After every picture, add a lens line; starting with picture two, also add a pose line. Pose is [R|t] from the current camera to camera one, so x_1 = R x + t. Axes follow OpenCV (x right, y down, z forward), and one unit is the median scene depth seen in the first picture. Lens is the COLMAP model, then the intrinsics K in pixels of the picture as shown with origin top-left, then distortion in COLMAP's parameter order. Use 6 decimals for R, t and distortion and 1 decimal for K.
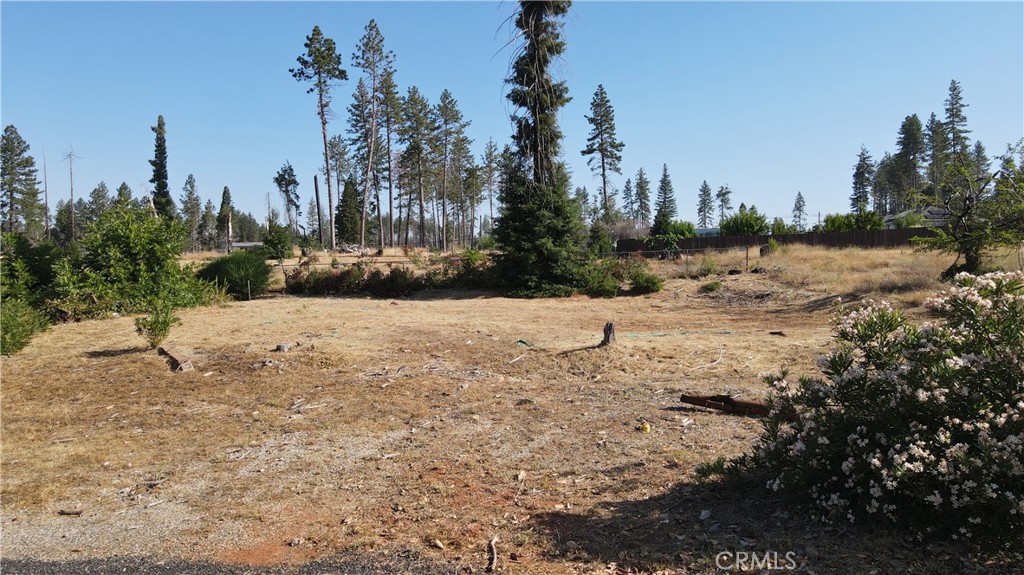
lens RADIAL K [[753.8, 0, 509.5], [0, 753.8, 279.3], [0, 0, 1]] dist [0.005073, 0.026151]
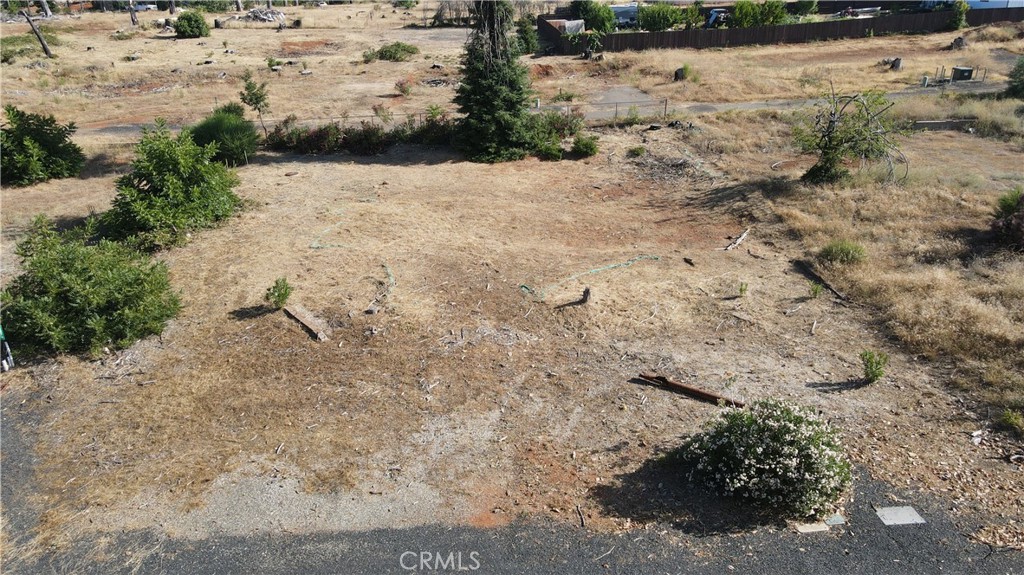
lens RADIAL K [[753.8, 0, 511.0], [0, 753.8, 284.3], [0, 0, 1]] dist [0.005073, 0.026151]
pose [[0.991314, -0.050090, 0.121603, -0.096691], [0.001526, 0.928948, 0.370206, -0.238982], [-0.131507, -0.366805, 0.920956, -0.188546]]
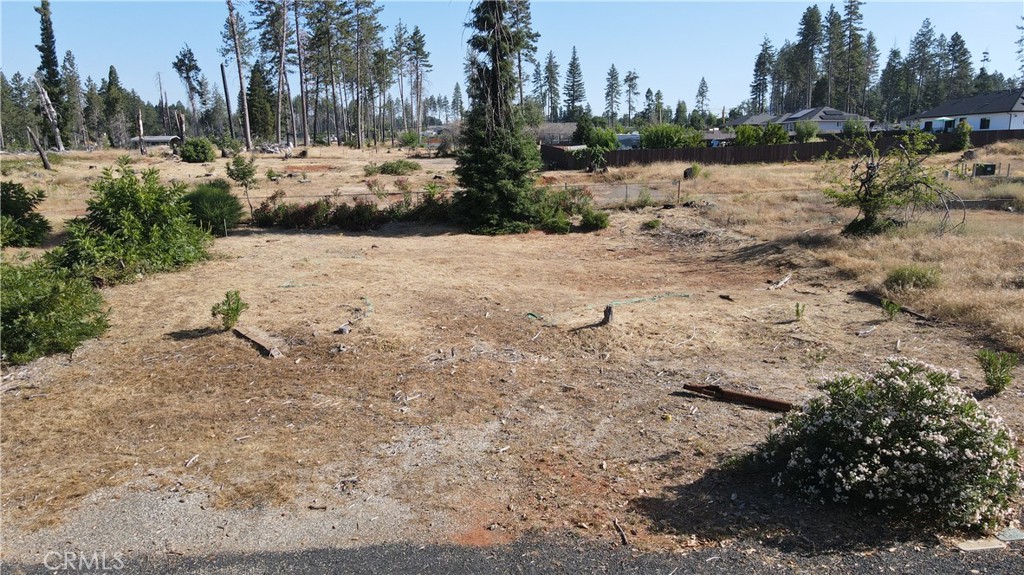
lens RADIAL K [[753.8, 0, 510.6], [0, 753.8, 283.0], [0, 0, 1]] dist [0.005073, 0.026151]
pose [[0.991841, -0.017779, 0.126232, -0.086340], [-0.002995, 0.986704, 0.162500, -0.084474], [-0.127443, -0.161552, 0.978601, -0.098204]]
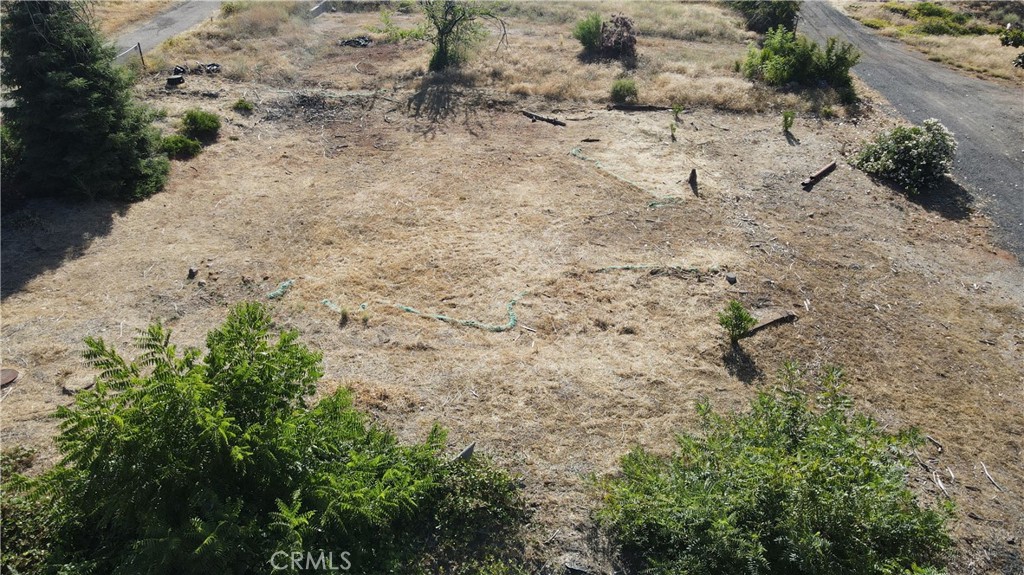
lens RADIAL K [[753.8, 0, 509.3], [0, 753.8, 284.9], [0, 0, 1]] dist [0.005073, 0.026151]
pose [[-0.010563, -0.495614, 0.868479, -0.671015], [0.015772, 0.868337, 0.495724, -0.258251], [-0.999820, 0.018934, -0.001355, 0.643334]]
